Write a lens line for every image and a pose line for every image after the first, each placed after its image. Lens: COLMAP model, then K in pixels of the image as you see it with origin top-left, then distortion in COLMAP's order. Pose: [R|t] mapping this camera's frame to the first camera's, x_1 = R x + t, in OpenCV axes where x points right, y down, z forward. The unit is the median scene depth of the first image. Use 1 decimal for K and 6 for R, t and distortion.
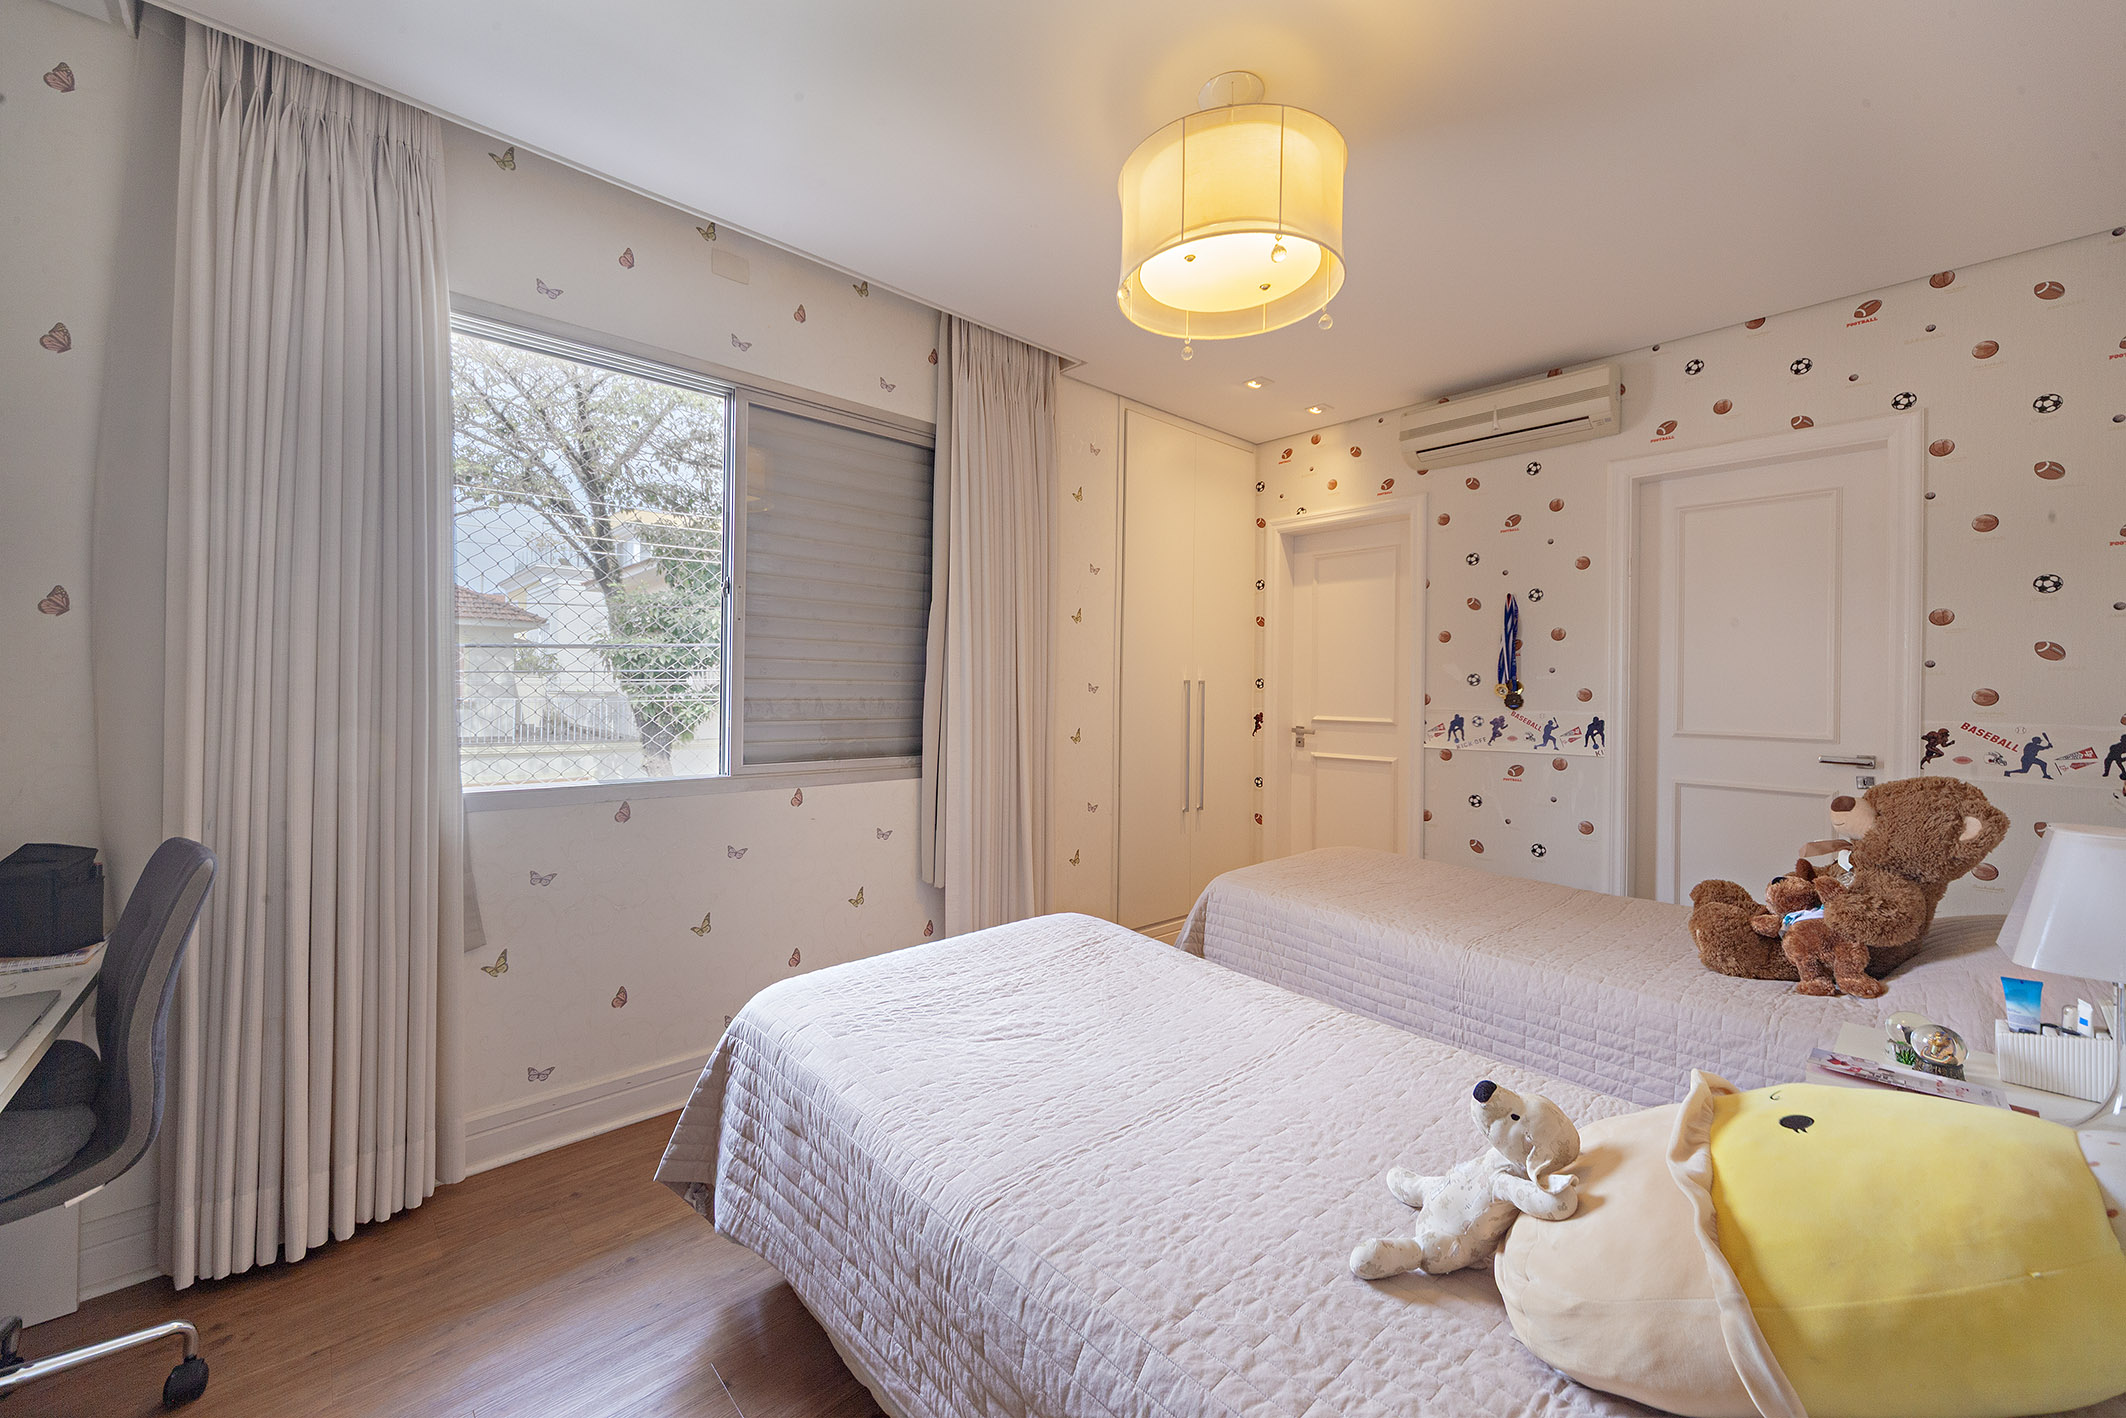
lens RADIAL K [[818.3, 0, 1073.6], [0, 818.3, 695.7], [0, 0, 1]] dist [0.001080, -0.000334]
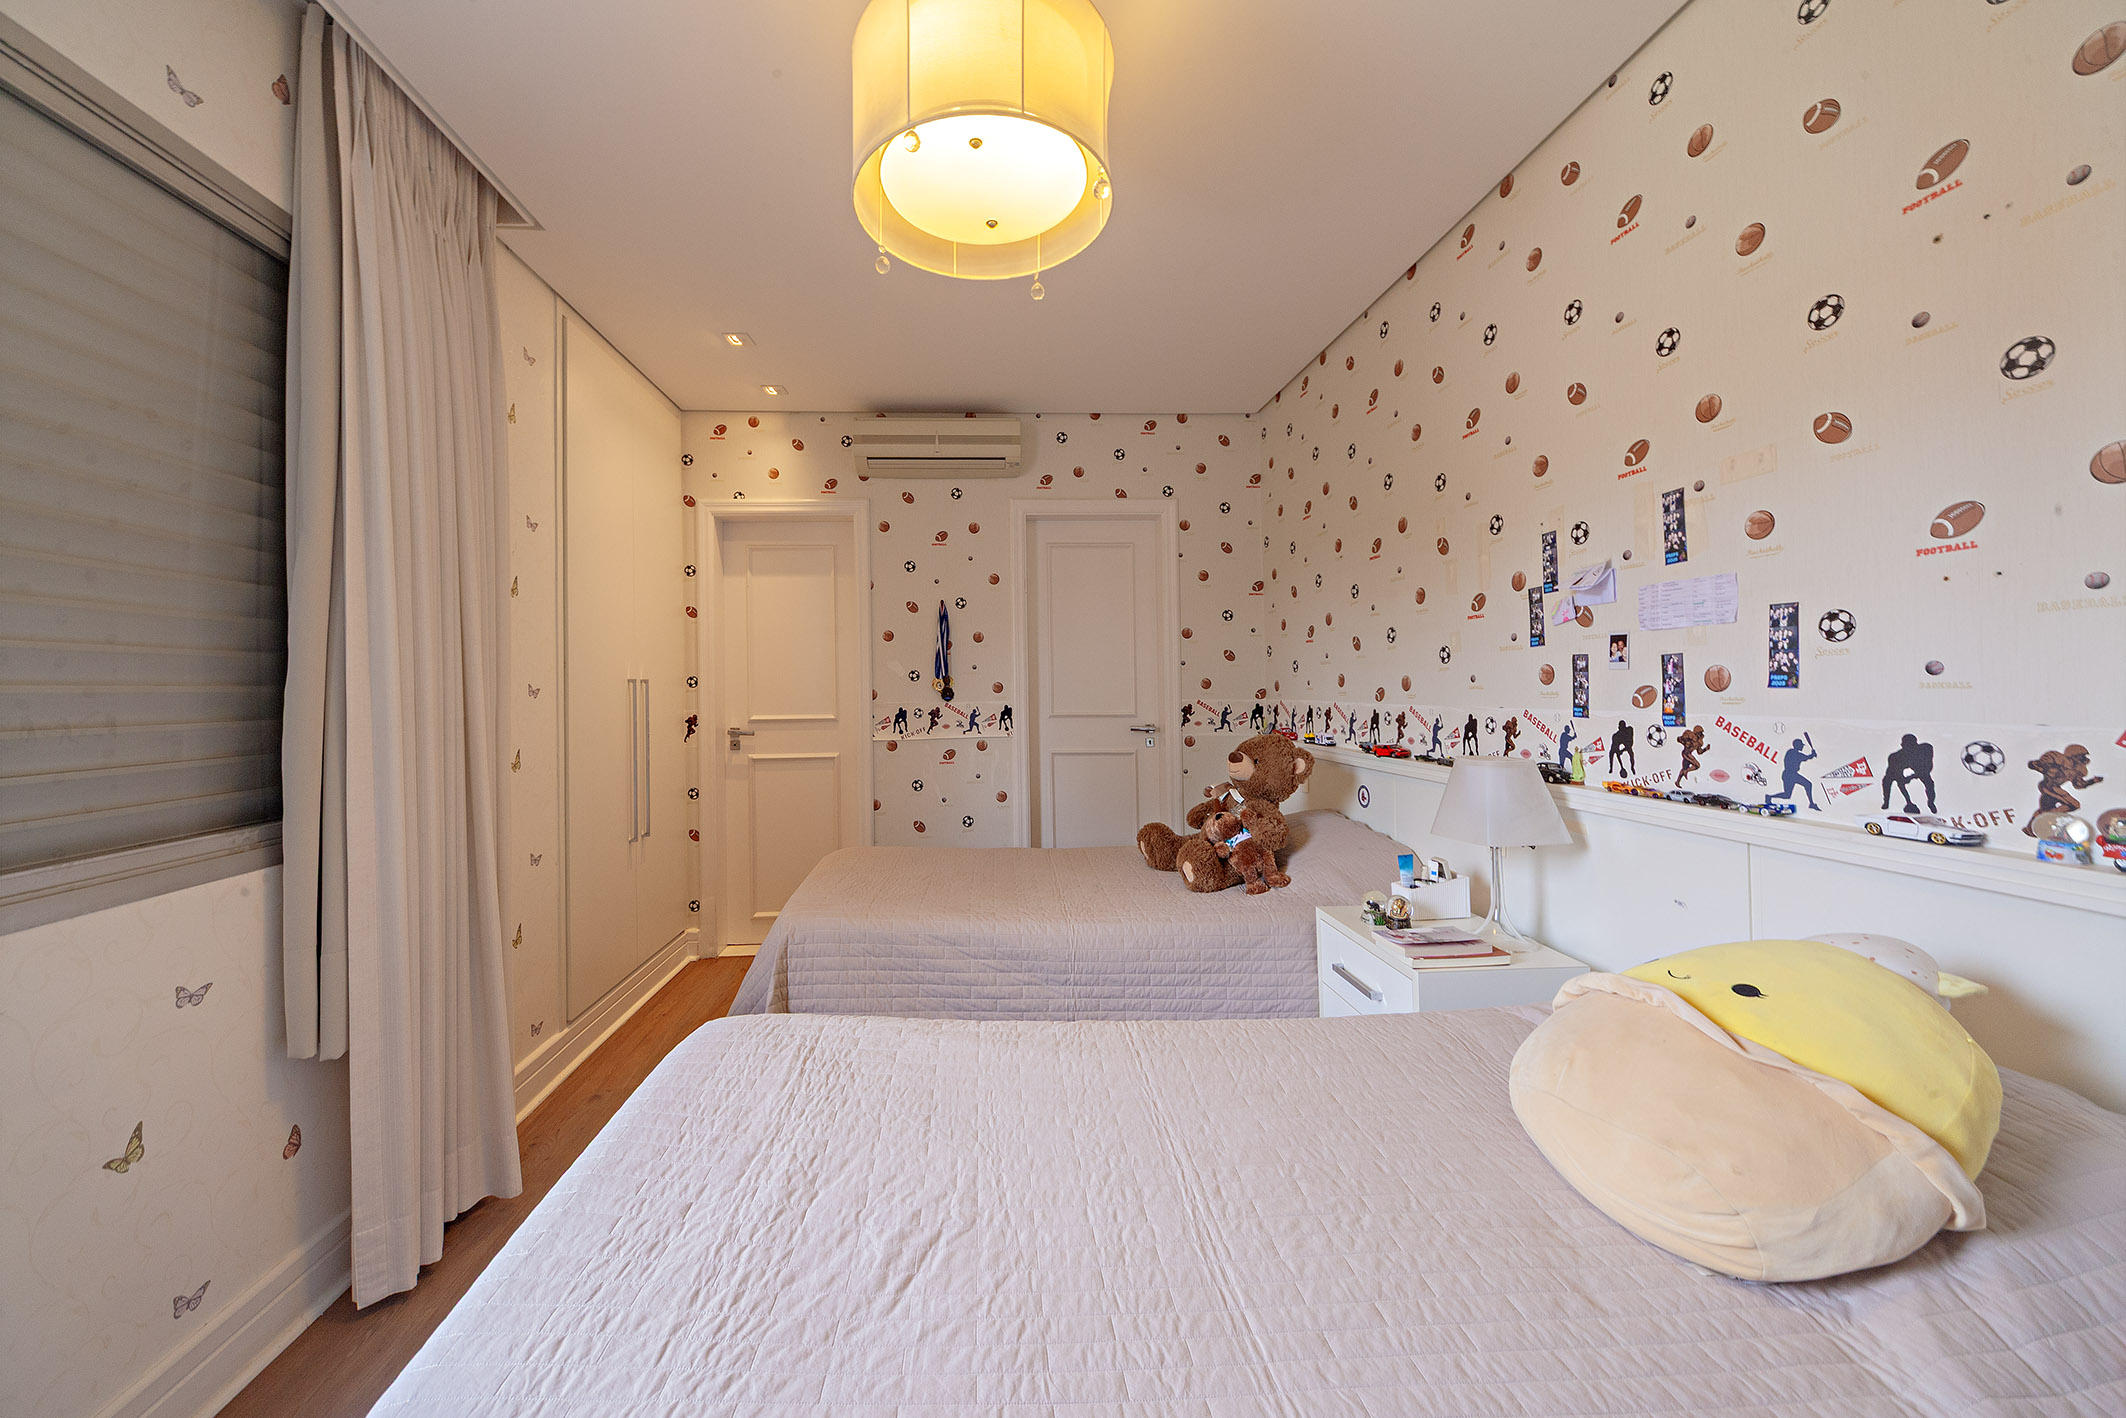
lens RADIAL K [[749.0, 0, 1017.6], [0, 749.0, 682.8], [0, 0, 1]] dist [0.002383, 0.000675]
pose [[0.651117, -0.014200, 0.758844, -0.208958], [0.024750, 0.999690, -0.002530, -0.004328], [-0.758574, 0.020429, 0.651267, 0.270379]]
